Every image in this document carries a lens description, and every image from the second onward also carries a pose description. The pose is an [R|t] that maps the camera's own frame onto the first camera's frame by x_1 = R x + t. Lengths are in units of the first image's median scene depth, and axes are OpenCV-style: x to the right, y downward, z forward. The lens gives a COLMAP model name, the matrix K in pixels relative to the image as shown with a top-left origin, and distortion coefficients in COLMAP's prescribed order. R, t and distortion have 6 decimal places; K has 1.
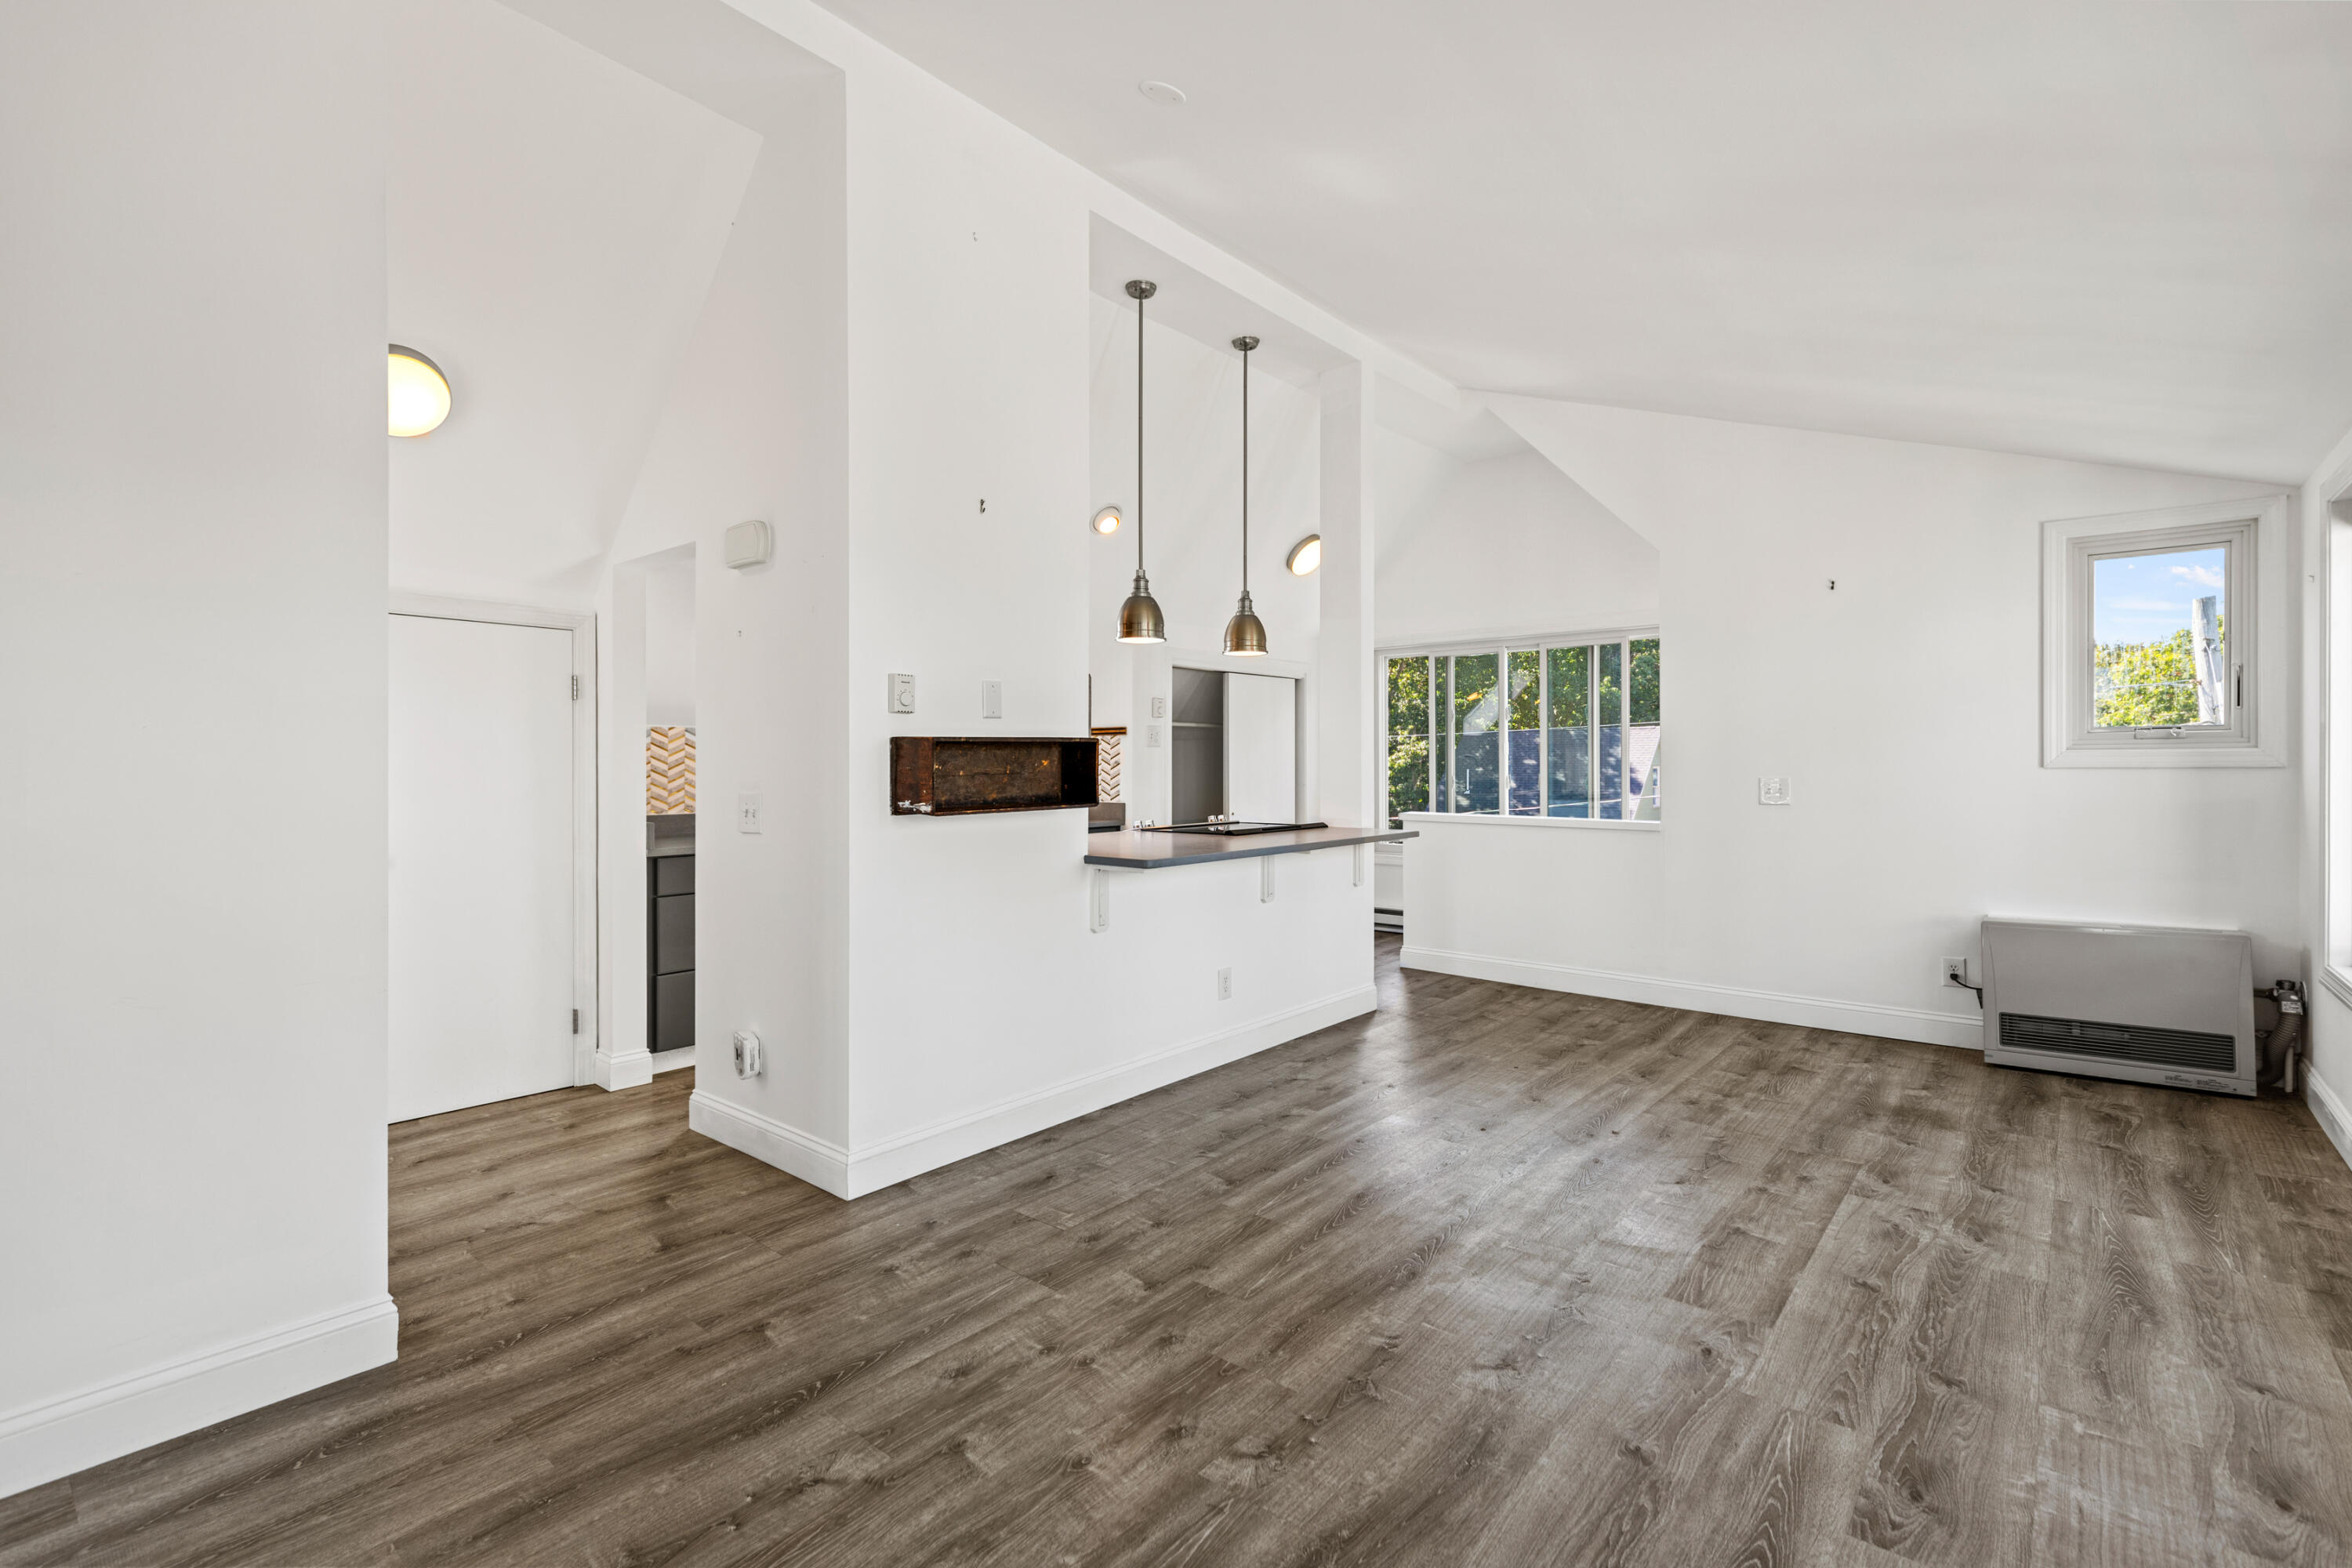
lens RADIAL K [[1049.3, 0, 1182.8], [0, 1049.3, 766.5], [0, 0, 1]] dist [0.005615, 0.000792]
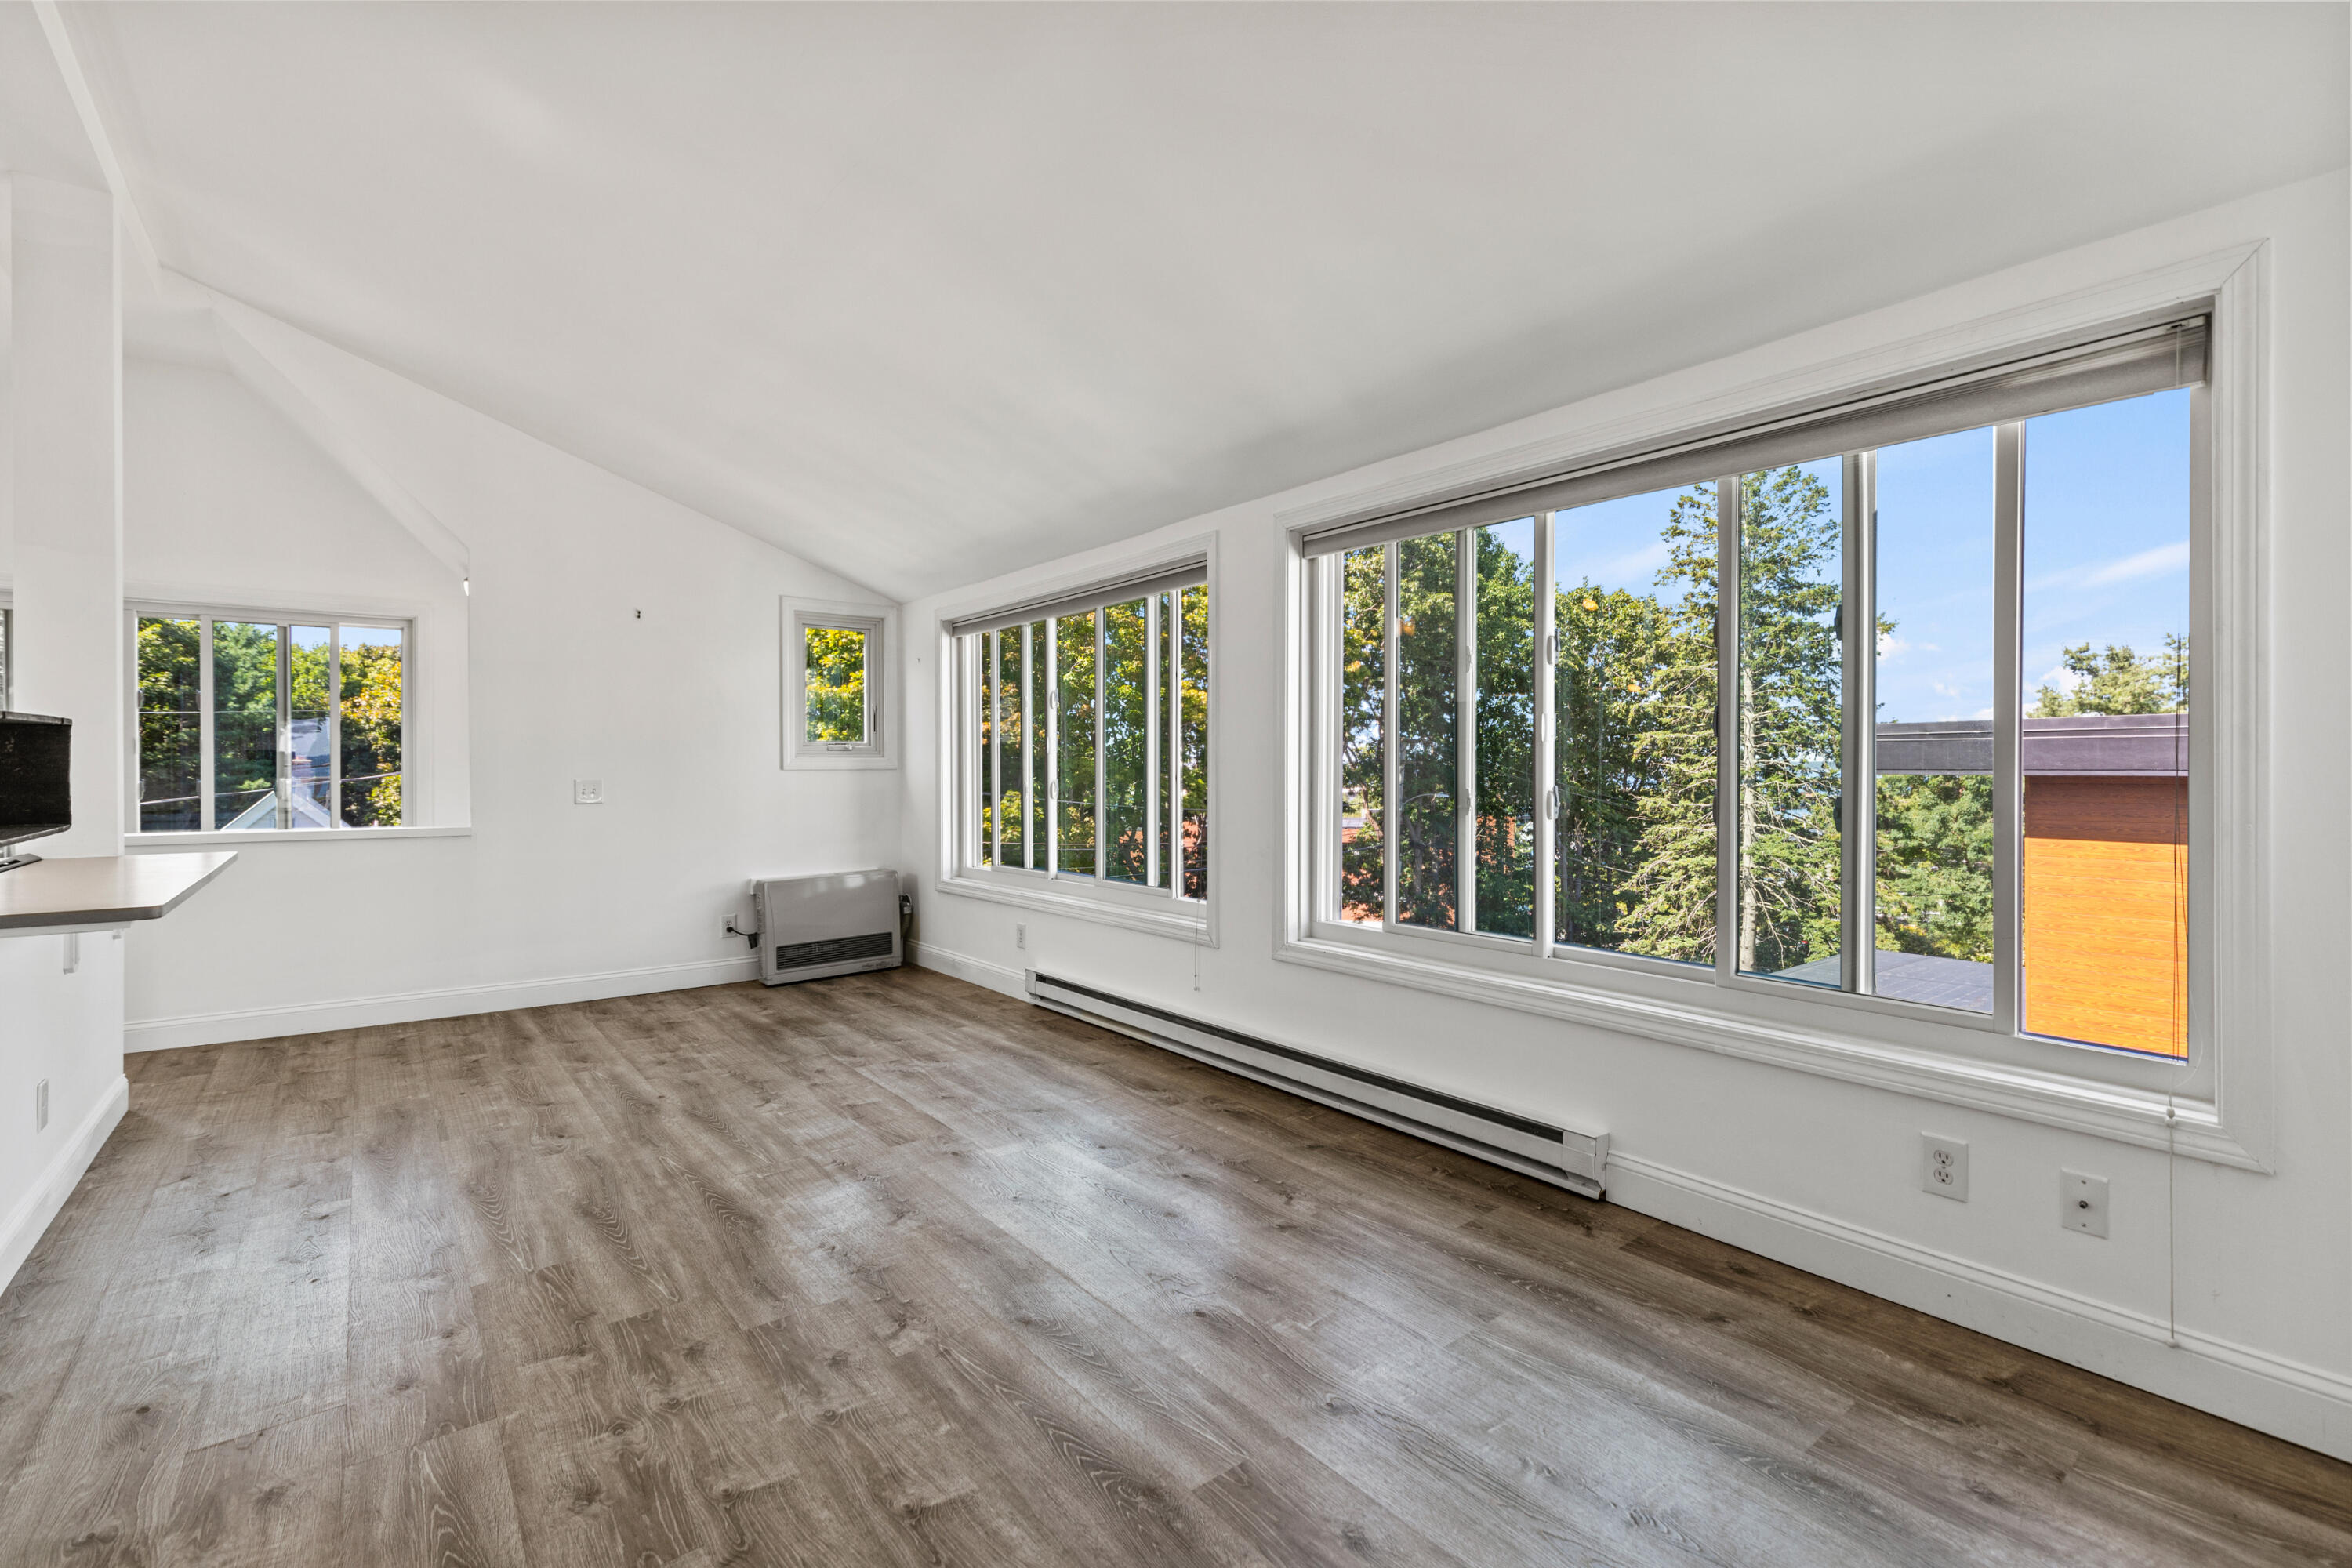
lens RADIAL K [[1049.3, 0, 1187.0], [0, 1049.3, 777.6], [0, 0, 1]] dist [0.005615, 0.000792]
pose [[0.209222, -0.006913, 0.977844, -0.745917], [0.003756, 0.999973, 0.006266, 0.007733], [-0.977861, 0.002361, 0.209242, 0.297939]]
